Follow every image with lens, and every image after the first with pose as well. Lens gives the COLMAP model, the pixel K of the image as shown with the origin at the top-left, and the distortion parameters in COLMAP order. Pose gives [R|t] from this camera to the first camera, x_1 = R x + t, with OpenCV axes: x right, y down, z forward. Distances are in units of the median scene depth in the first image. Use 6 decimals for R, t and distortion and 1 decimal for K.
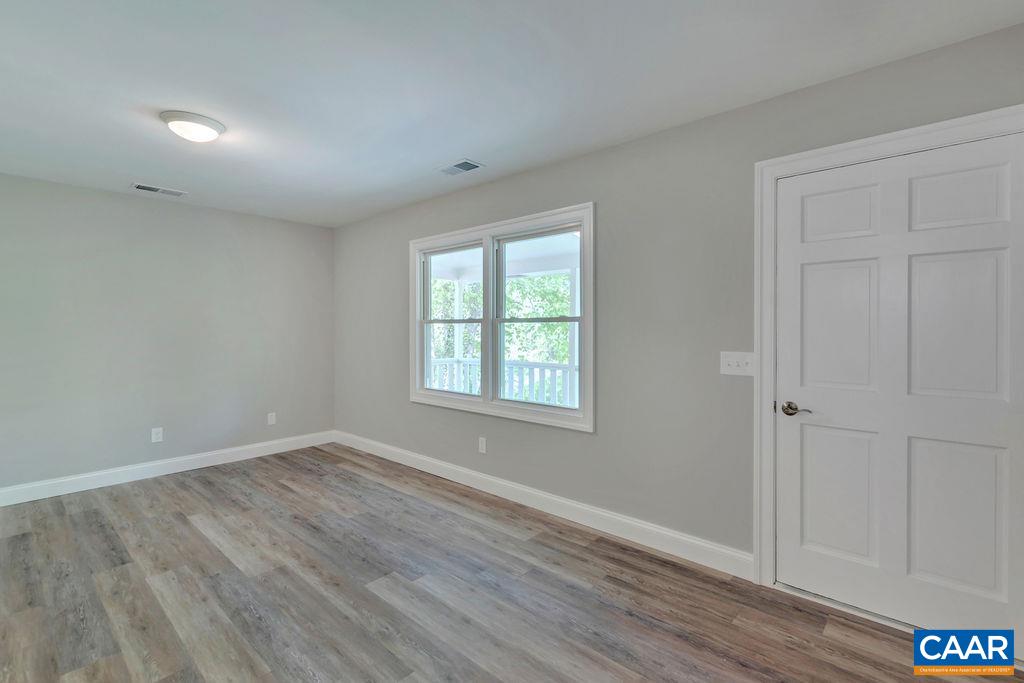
lens RADIAL K [[459.8, 0, 532.8], [0, 459.8, 336.6], [0, 0, 1]] dist [0.002955, -0.002840]
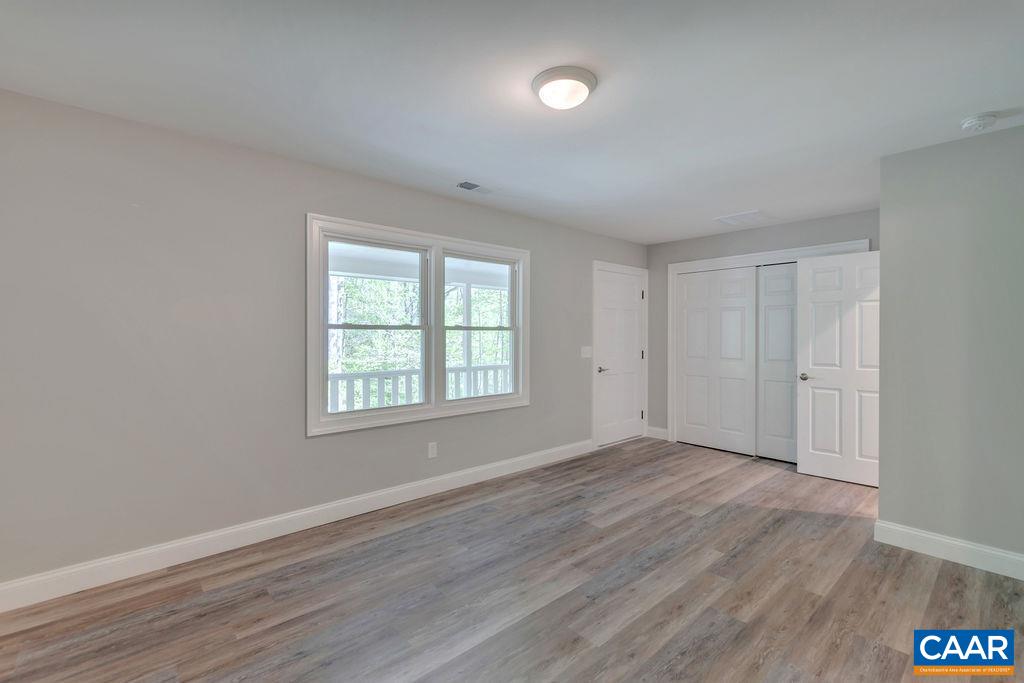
lens RADIAL K [[459.8, 0, 515.1], [0, 459.8, 349.7], [0, 0, 1]] dist [0.002955, -0.002840]
pose [[0.123709, -0.030672, 0.991844, -1.254825], [0.018309, 0.999423, 0.028623, -0.013544], [-0.992150, 0.014619, 0.124199, 0.793053]]
